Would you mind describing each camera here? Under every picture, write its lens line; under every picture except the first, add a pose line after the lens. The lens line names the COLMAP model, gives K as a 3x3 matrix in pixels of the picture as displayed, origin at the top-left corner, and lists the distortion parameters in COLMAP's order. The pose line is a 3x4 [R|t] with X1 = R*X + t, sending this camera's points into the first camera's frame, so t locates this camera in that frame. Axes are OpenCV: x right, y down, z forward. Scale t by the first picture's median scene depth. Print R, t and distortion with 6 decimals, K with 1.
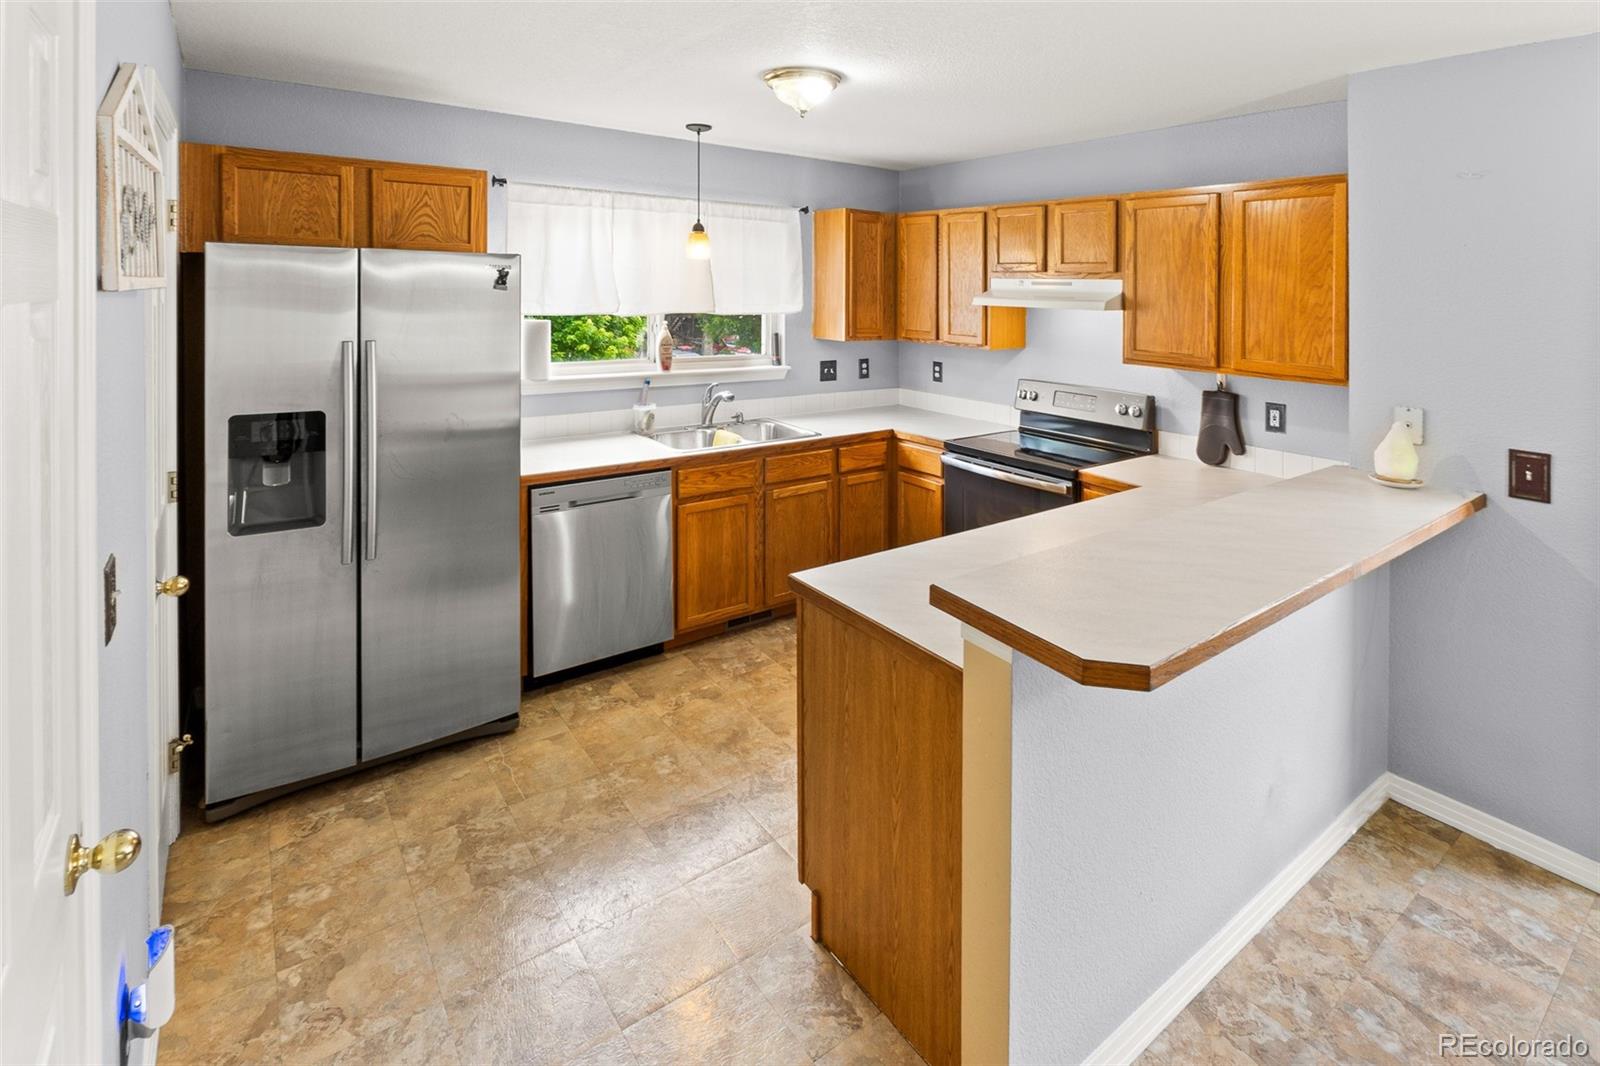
lens RADIAL K [[766.1, 0, 817.8], [0, 766.1, 311.5], [0, 0, 1]] dist [0.003332, -0.001130]
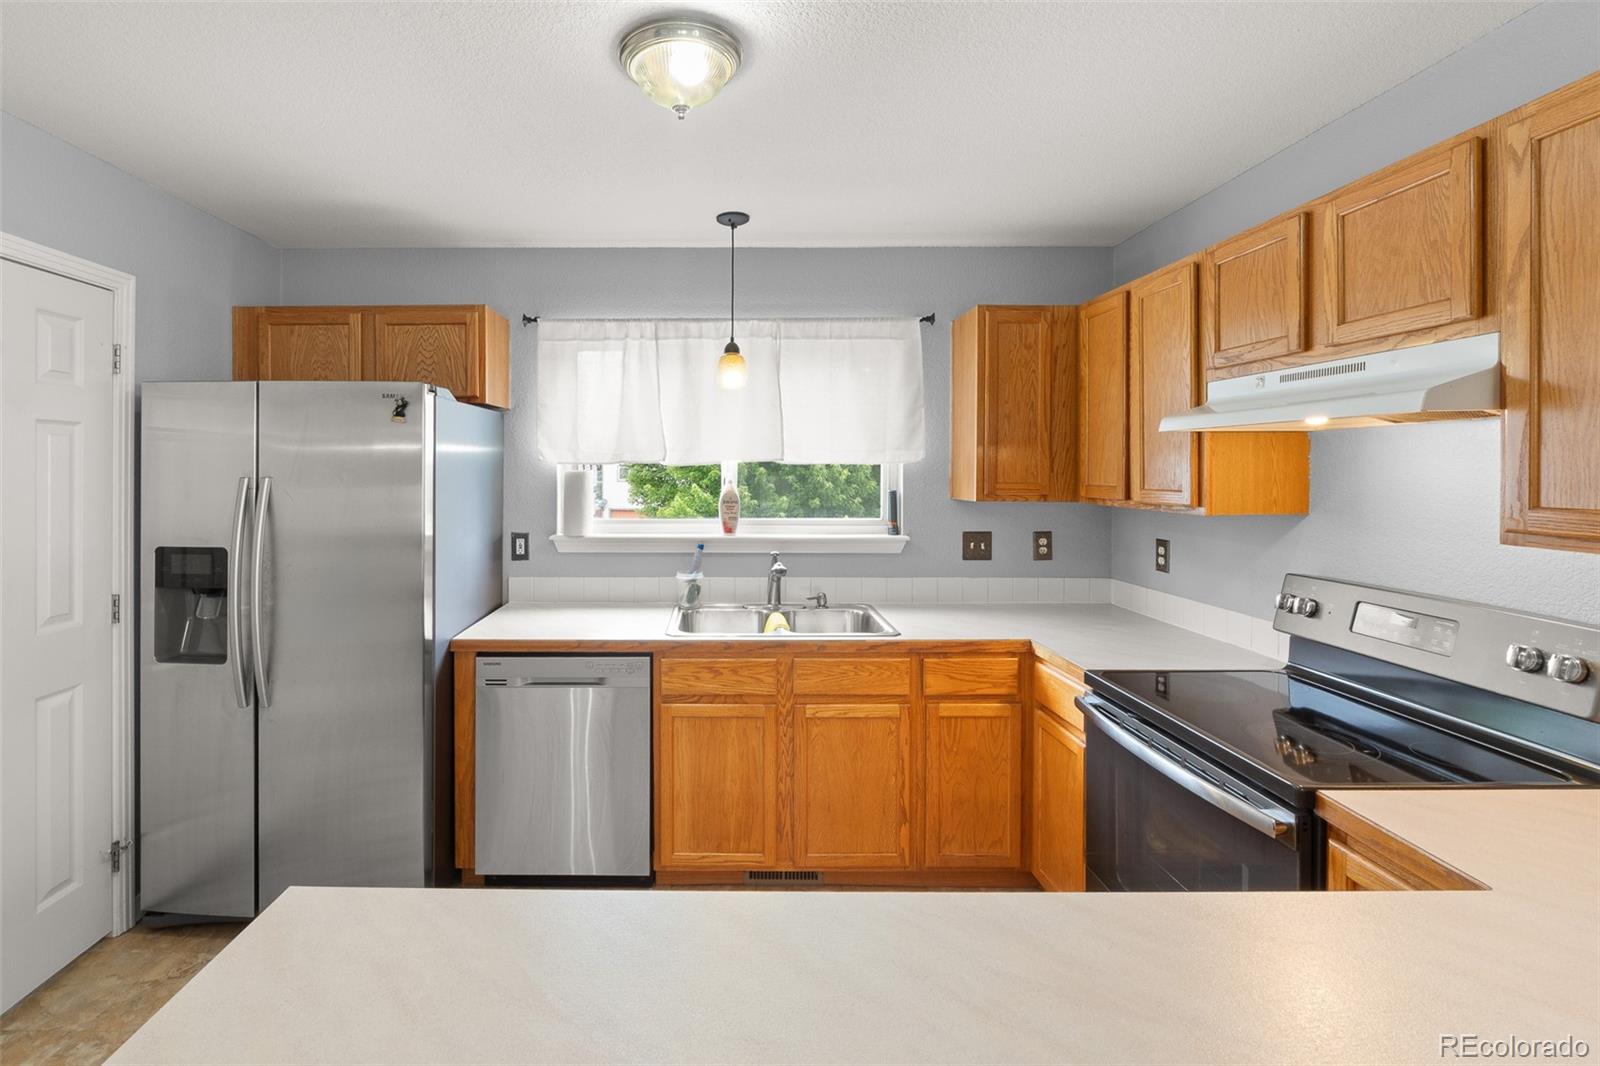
lens RADIAL K [[699.3, 0, 735.3], [0, 699.3, 496.5], [0, 0, 1]] dist [-0.004766, -0.000831]
pose [[0.804080, 0.001269, -0.594520, 0.280792], [-0.002463, 0.999996, -0.001197, 0.043187], [0.594516, 0.002427, 0.804080, 0.455404]]
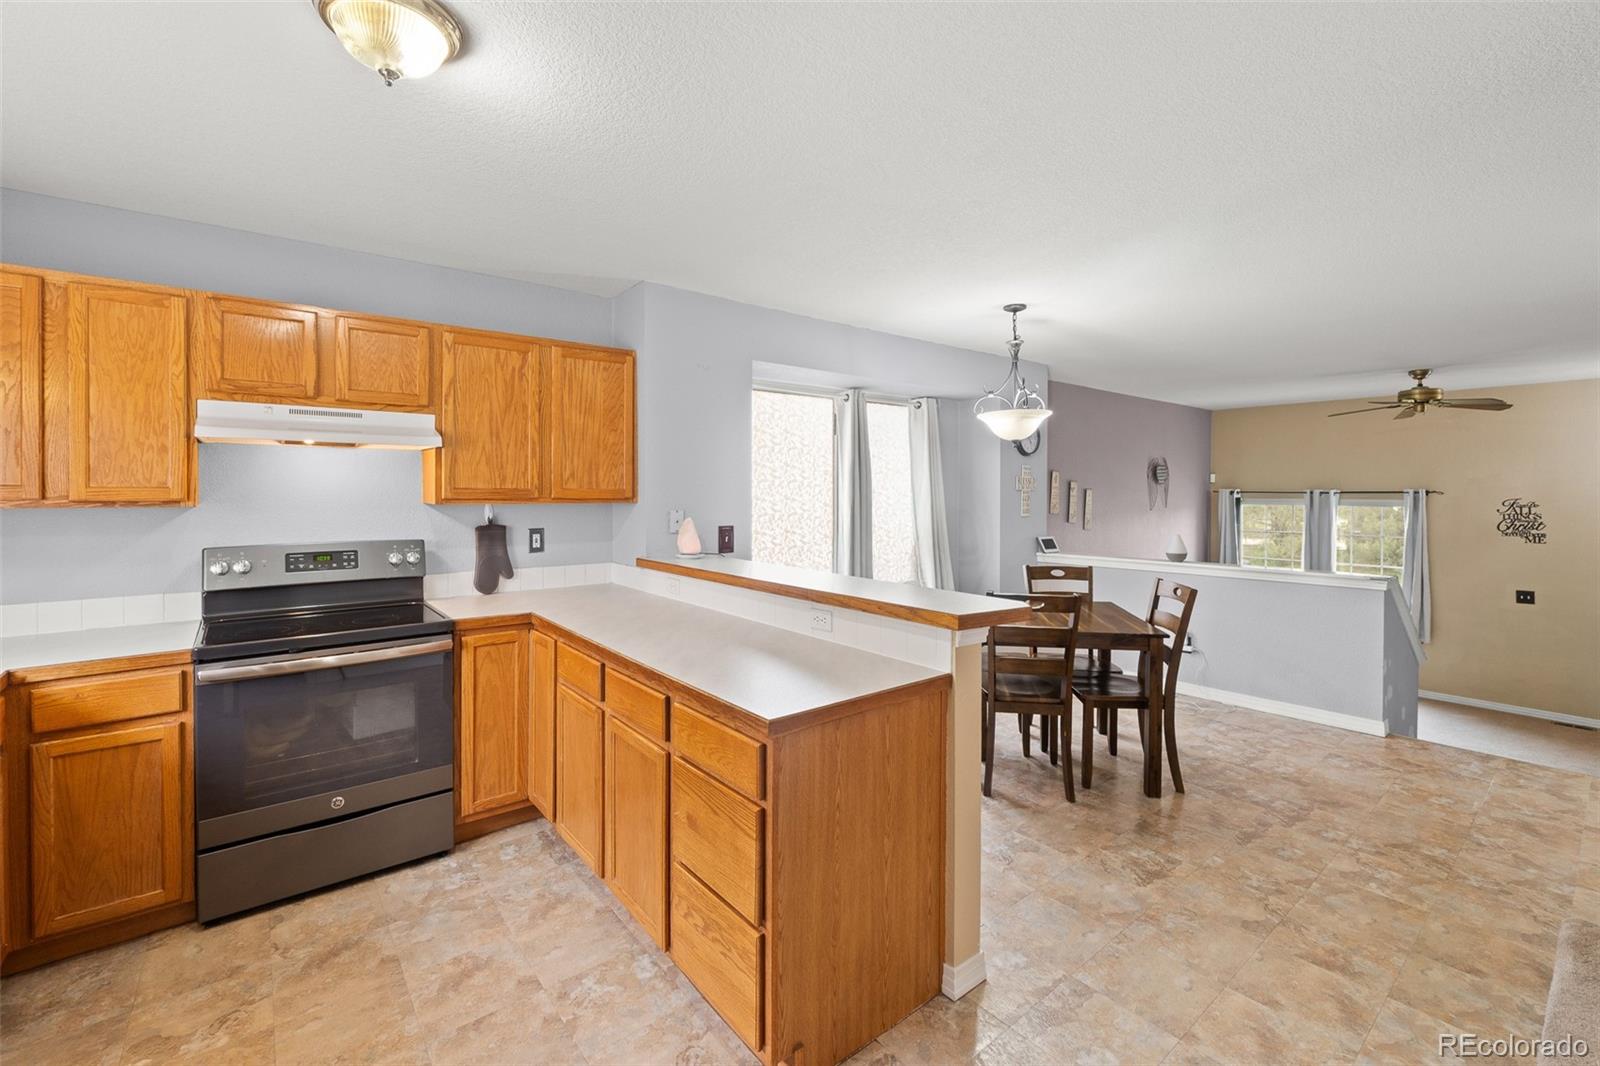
lens RADIAL K [[699.3, 0, 791.3], [0, 699.3, 494.9], [0, 0, 1]] dist [-0.004766, -0.000831]
pose [[-0.033263, -0.028061, 0.999053, -0.447611], [0.027740, 0.999195, 0.028988, 0.040963], [-0.999062, 0.028678, -0.032458, 0.558021]]
